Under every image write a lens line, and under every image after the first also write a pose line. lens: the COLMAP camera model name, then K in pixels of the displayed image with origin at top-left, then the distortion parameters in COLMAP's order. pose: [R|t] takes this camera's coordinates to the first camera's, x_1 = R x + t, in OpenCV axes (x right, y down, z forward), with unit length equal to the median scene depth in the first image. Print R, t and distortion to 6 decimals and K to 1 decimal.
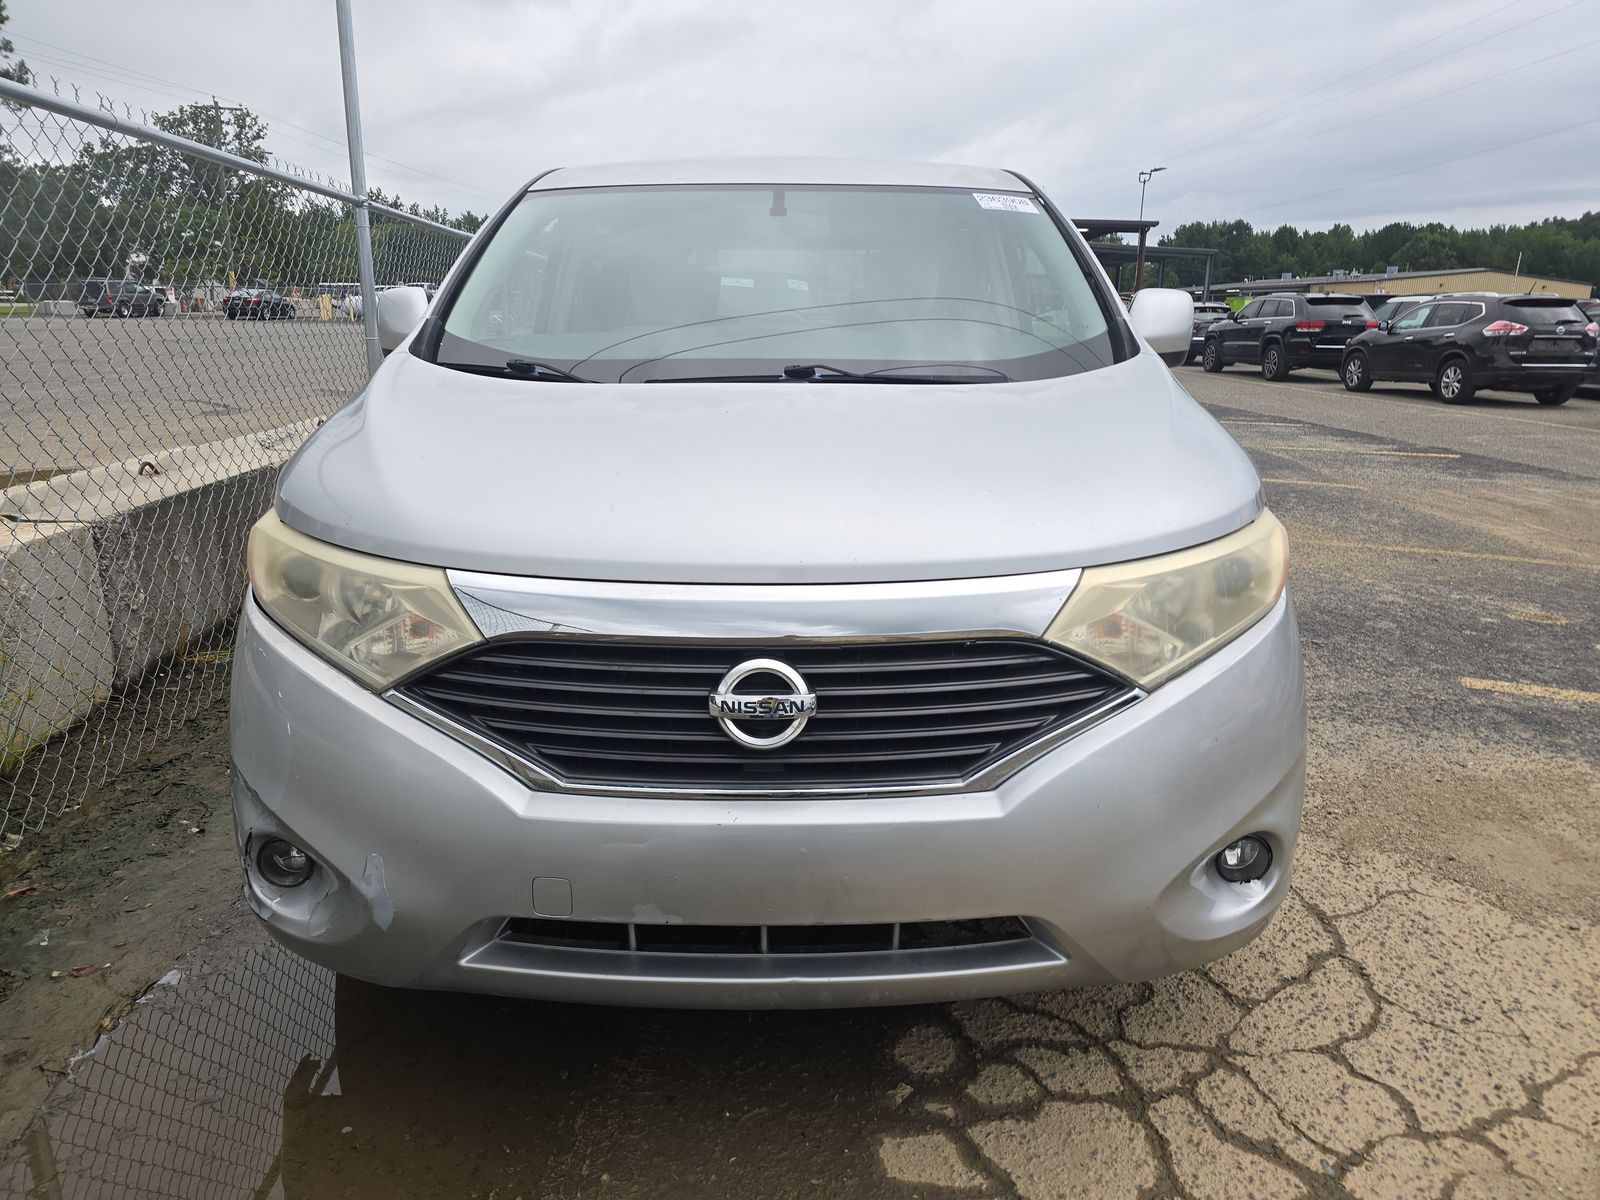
lens RADIAL K [[1140.7, 0, 799.9], [0, 1140.7, 625.0], [0, 0, 1]] dist [0.046021, -0.047525]
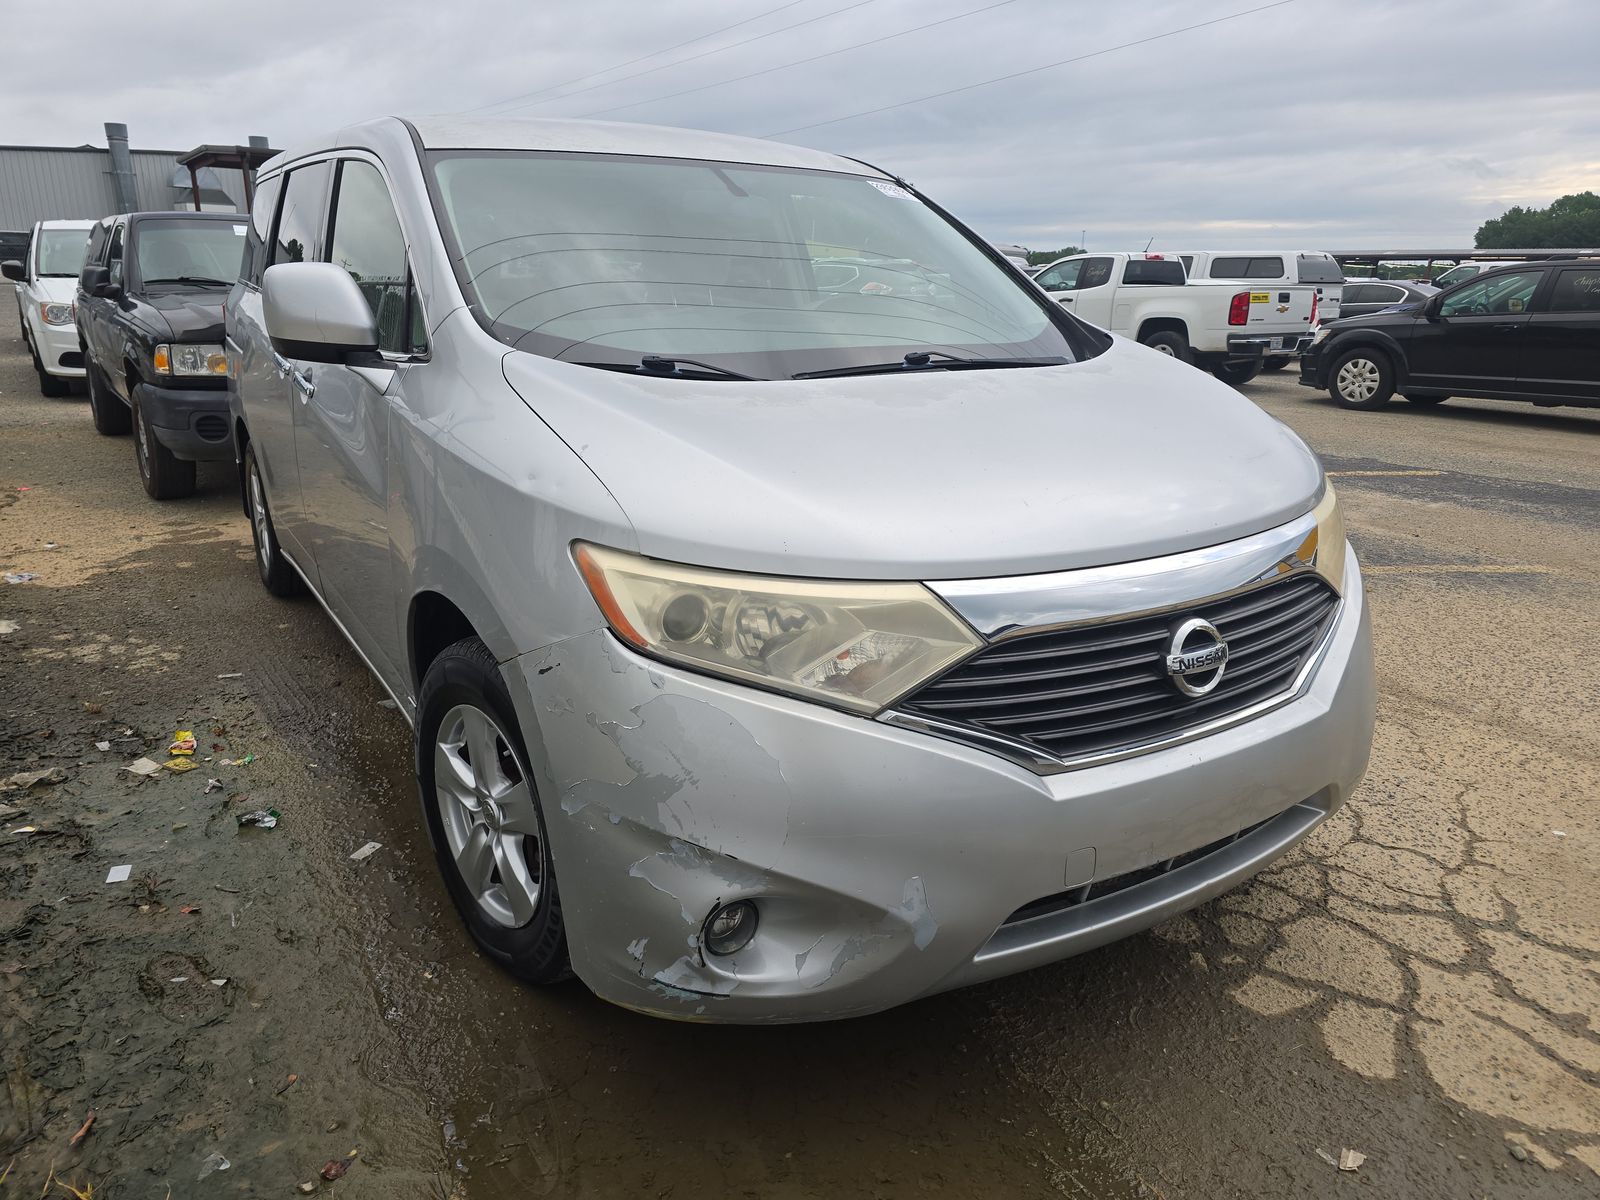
lens RADIAL K [[1146.4, 0, 800.0], [0, 1146.4, 600.0], [0, 0, 1]] dist [-0.002235, -0.002012]
pose [[0.828868, -0.144267, 0.540523, -0.906748], [0.131728, 0.989341, 0.062058, -0.104899], [-0.543715, 0.019764, 0.839037, 0.214081]]
